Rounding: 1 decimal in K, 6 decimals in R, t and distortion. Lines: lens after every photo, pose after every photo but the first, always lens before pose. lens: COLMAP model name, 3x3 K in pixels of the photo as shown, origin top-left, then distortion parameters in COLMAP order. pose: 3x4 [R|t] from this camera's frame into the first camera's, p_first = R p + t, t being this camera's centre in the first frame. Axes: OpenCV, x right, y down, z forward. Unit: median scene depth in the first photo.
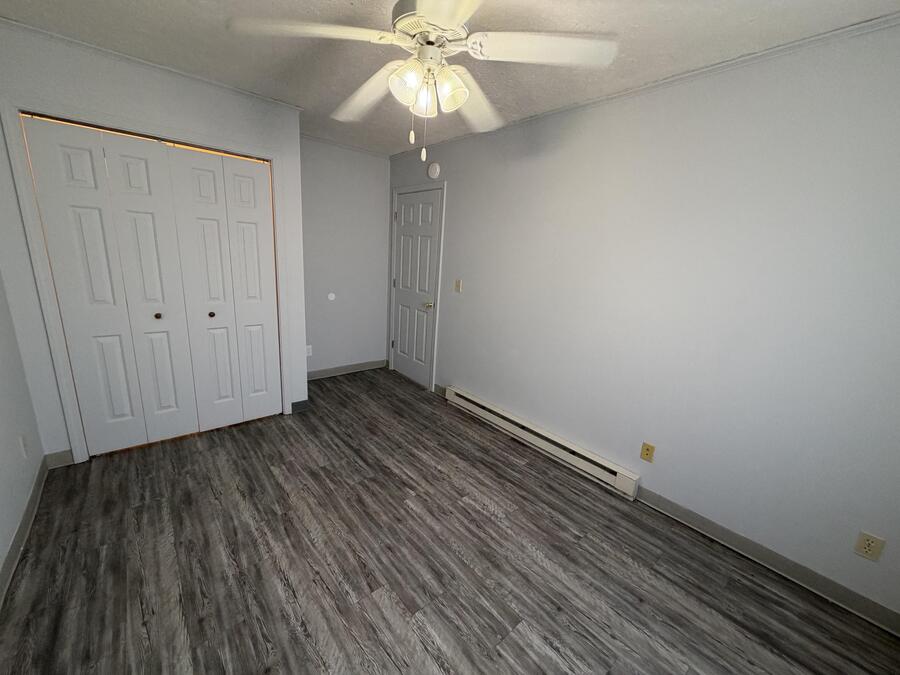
lens RADIAL K [[355.7, 0, 450.0], [0, 355.7, 337.5], [0, 0, 1]] dist [0.001773, 0.000133]
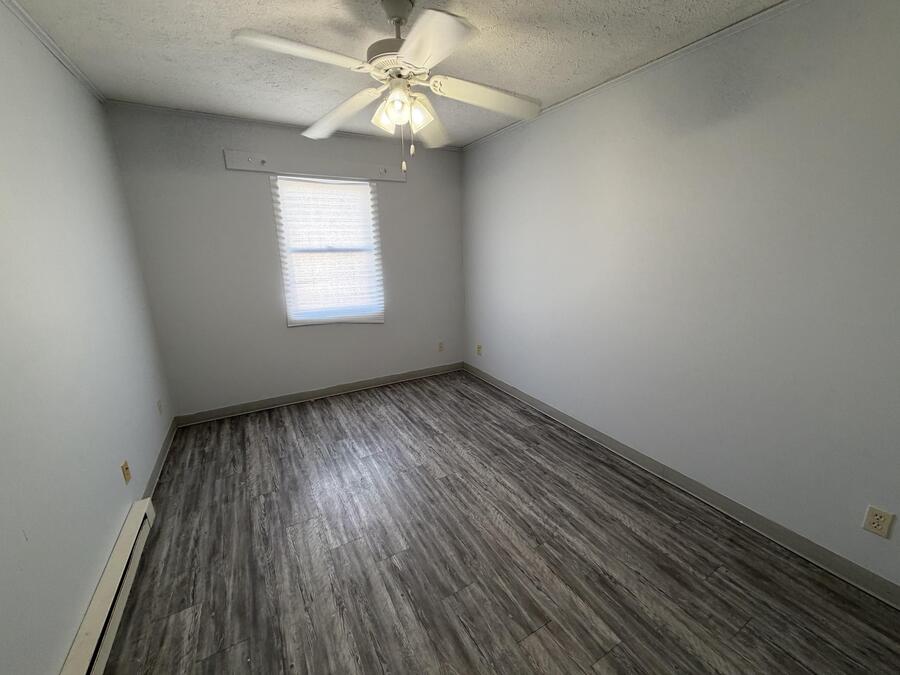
lens RADIAL K [[352.1, 0, 449.9], [0, 352.1, 344.9], [0, 0, 1]] dist [0.000440, 0.000041]
pose [[-0.979034, -0.102563, 0.175994, -0.355531], [-0.001845, 0.868421, 0.495825, -0.403796], [-0.203690, 0.485104, -0.850402, 1.614497]]
